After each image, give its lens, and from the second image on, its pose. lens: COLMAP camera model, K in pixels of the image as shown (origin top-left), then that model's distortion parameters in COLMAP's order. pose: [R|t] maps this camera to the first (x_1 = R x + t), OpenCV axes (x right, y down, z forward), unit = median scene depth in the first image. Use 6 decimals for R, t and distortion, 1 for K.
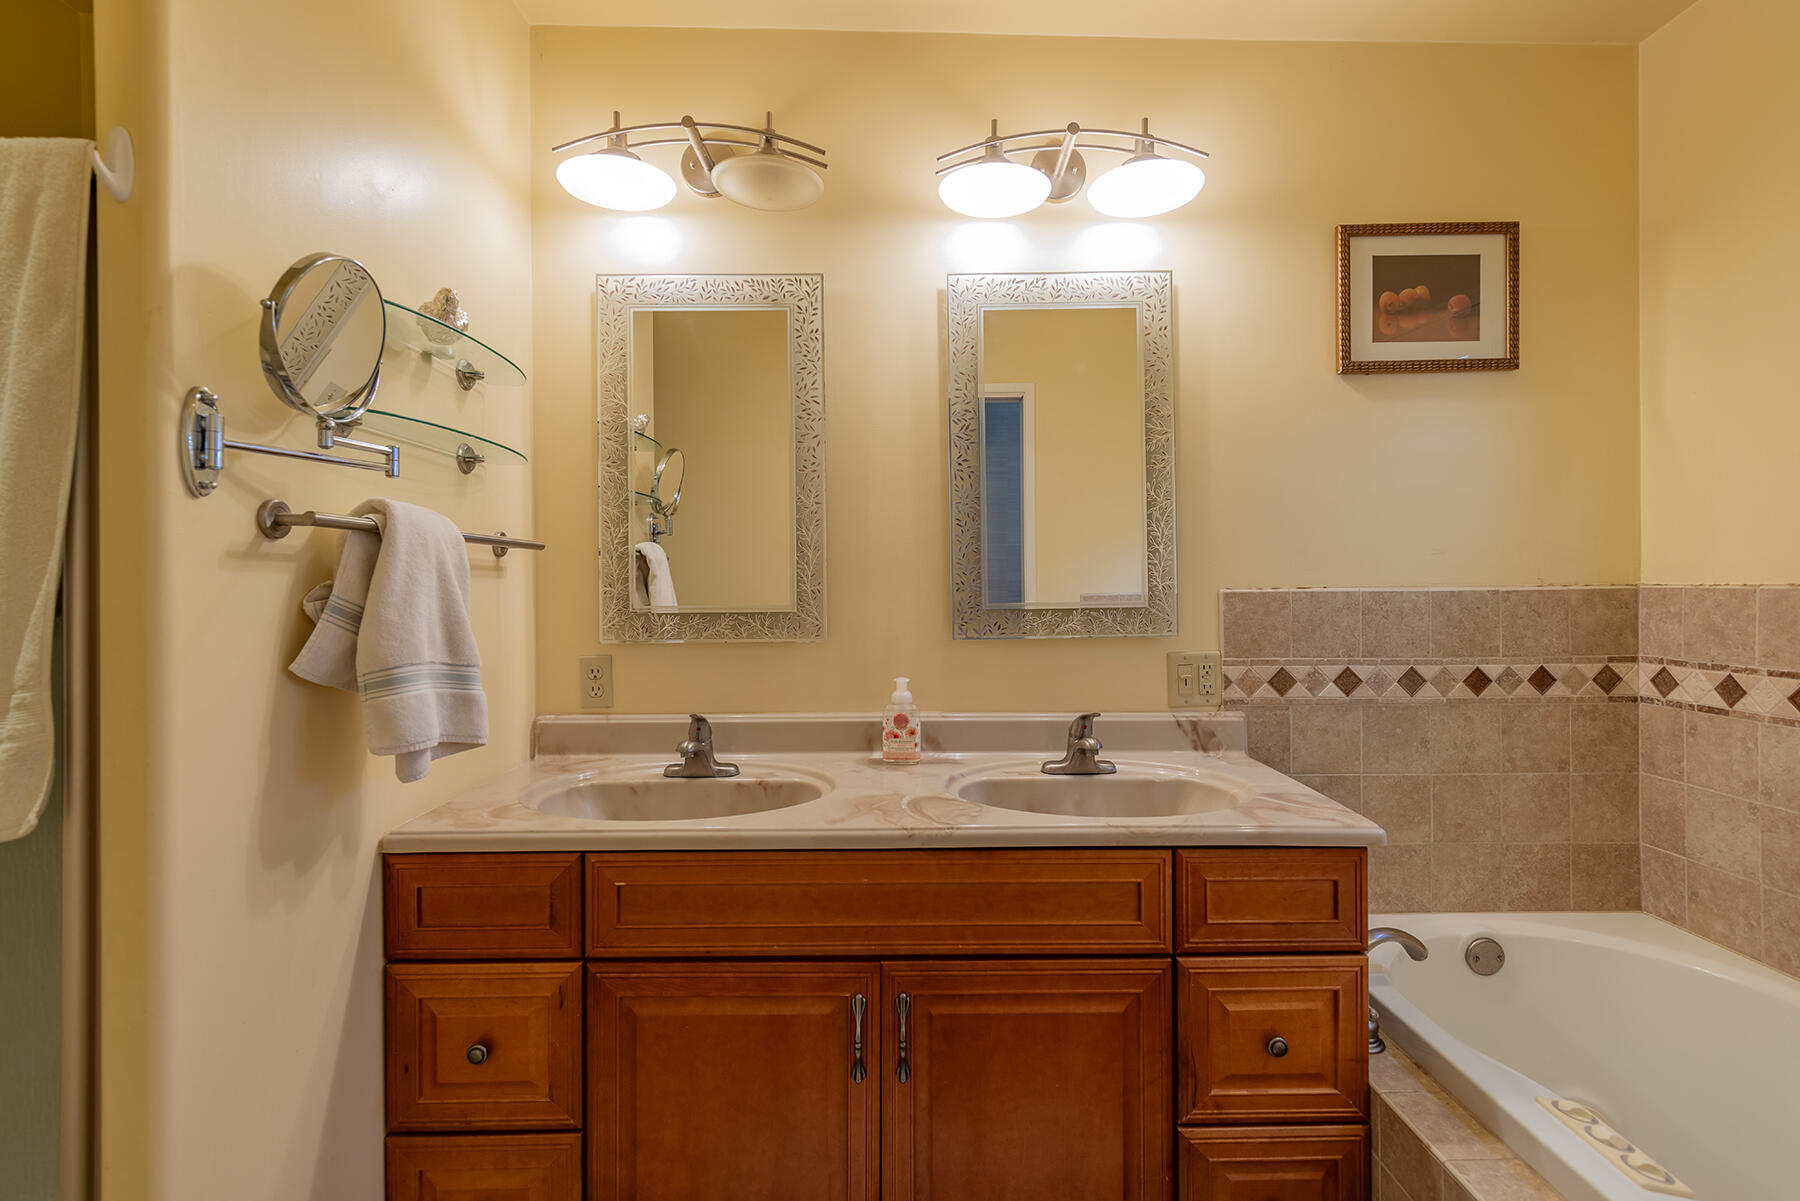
lens RADIAL K [[842.7, 0, 912.3], [0, 842.7, 589.6], [0, 0, 1]] dist [0.007896, -0.003345]
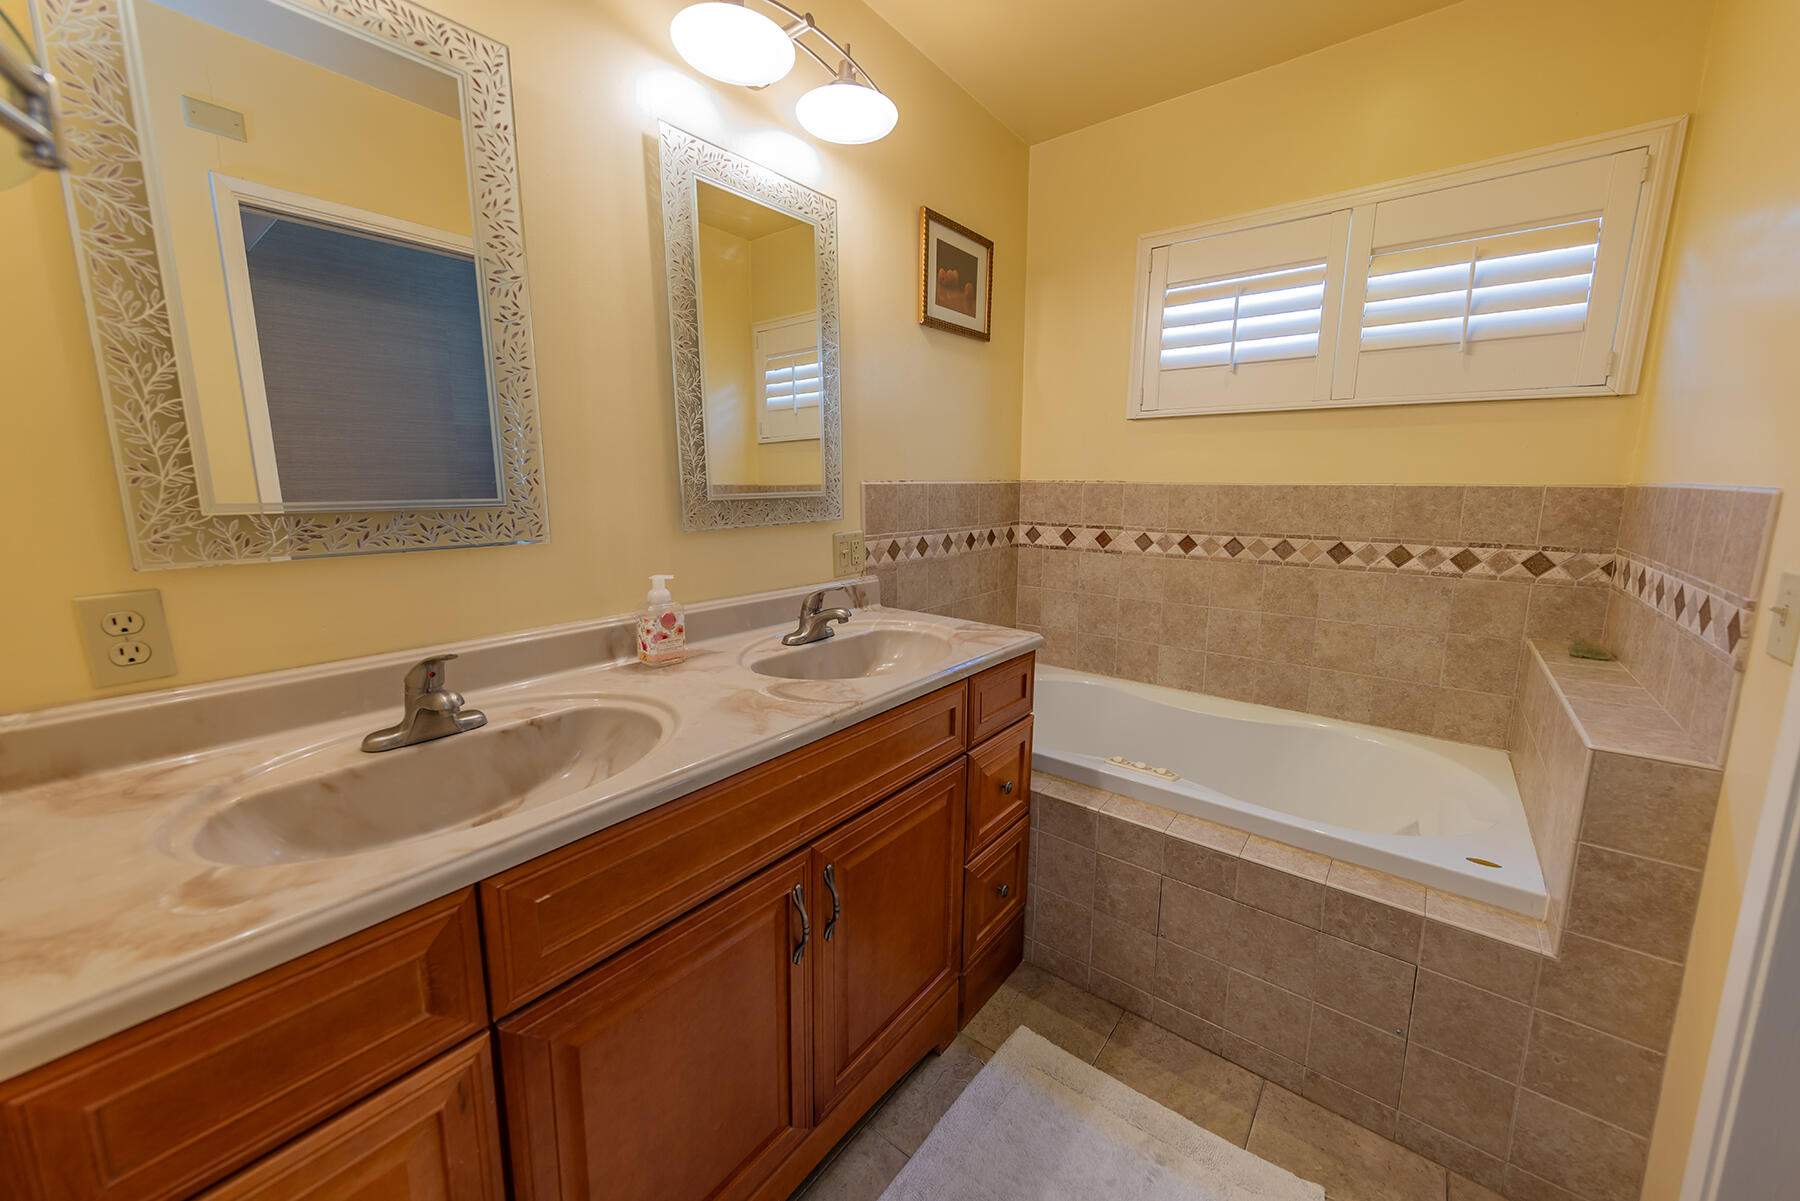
lens RADIAL K [[657.8, 0, 911.2], [0, 657.8, 588.9], [0, 0, 1]] dist [0.005112, -0.000152]
pose [[0.624826, -0.119344, 0.771589, -0.391107], [-0.005413, 0.987563, 0.157133, 0.002919], [-0.780745, -0.102357, 0.616409, 0.317894]]
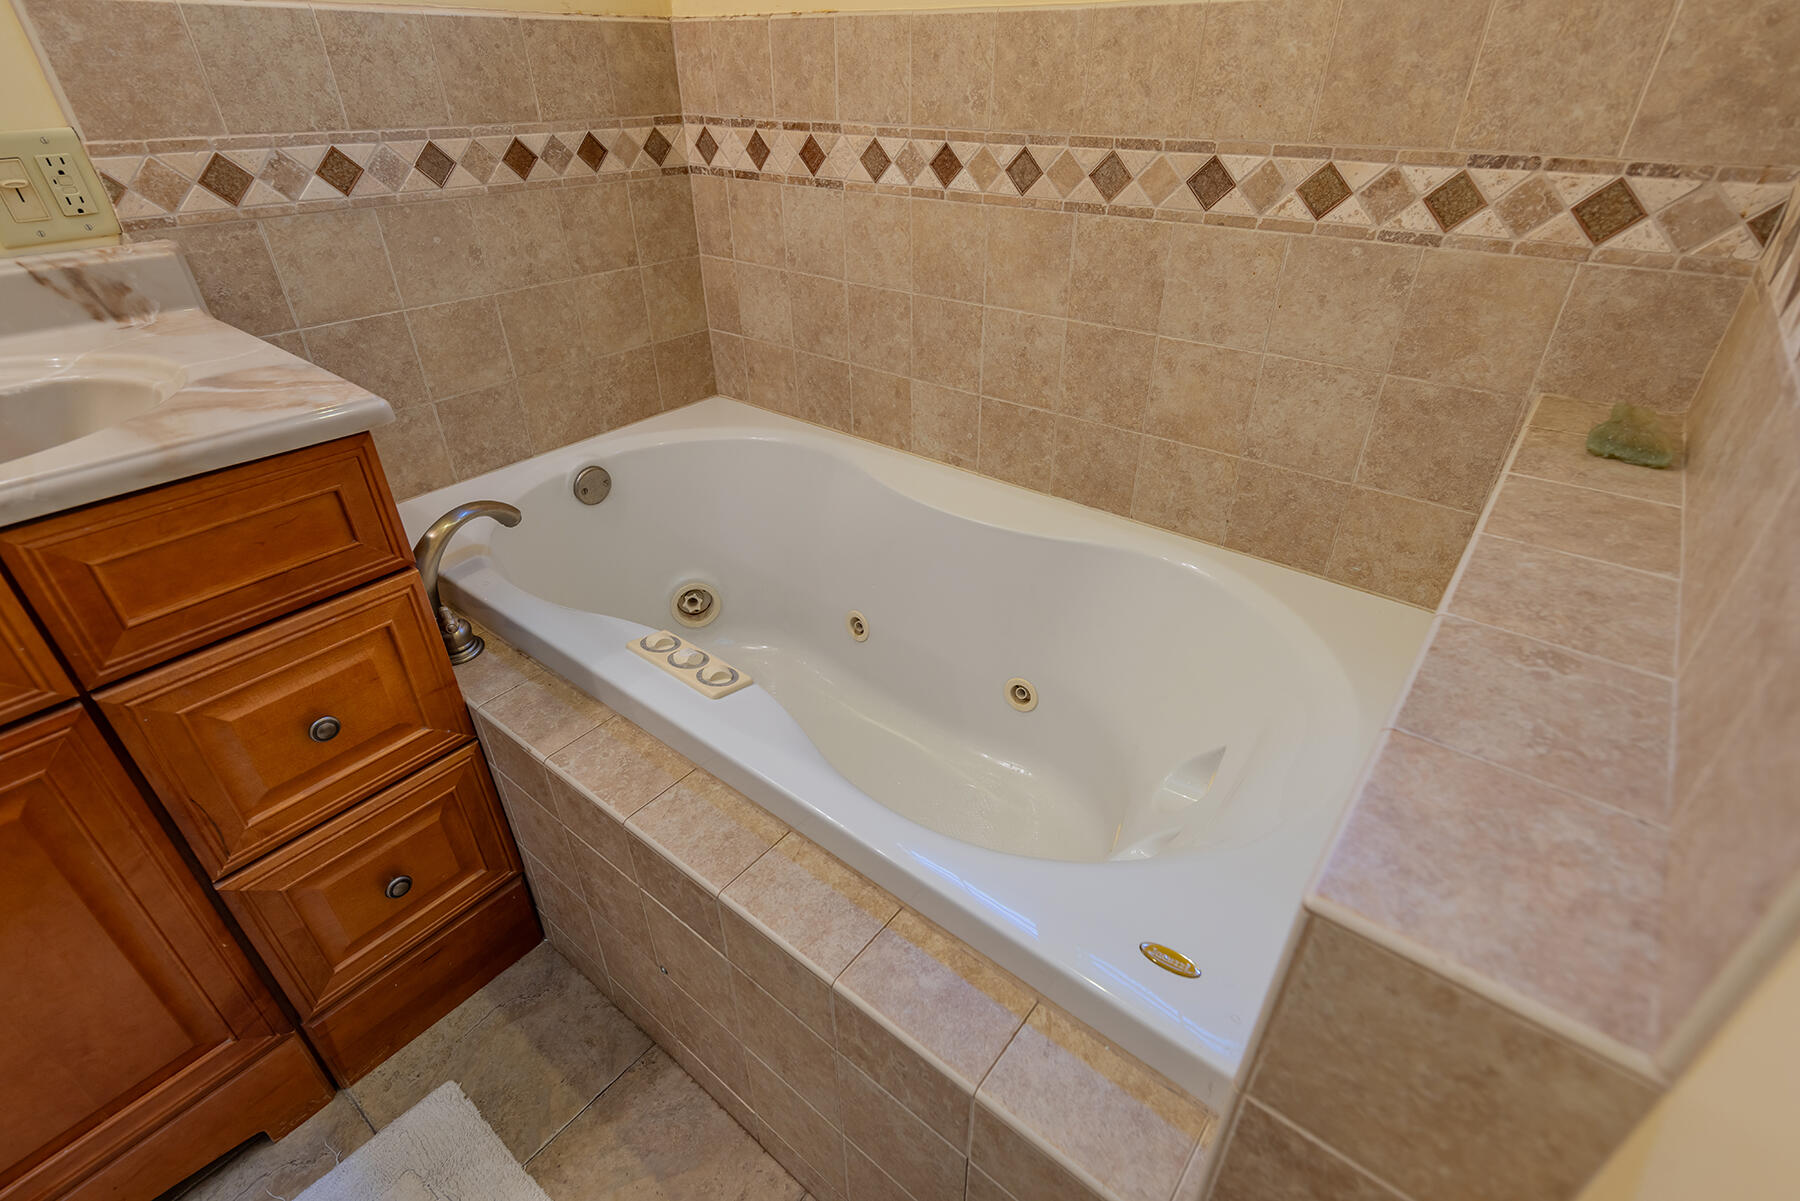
lens RADIAL K [[842.7, 0, 905.5], [0, 842.7, 589.6], [0, 0, 1]] dist [0.007896, -0.003345]
pose [[0.626523, -0.404798, 0.666039, 0.221952], [-0.001957, 0.853731, 0.520711, 0.043036], [-0.779401, -0.327541, 0.534090, 0.188519]]
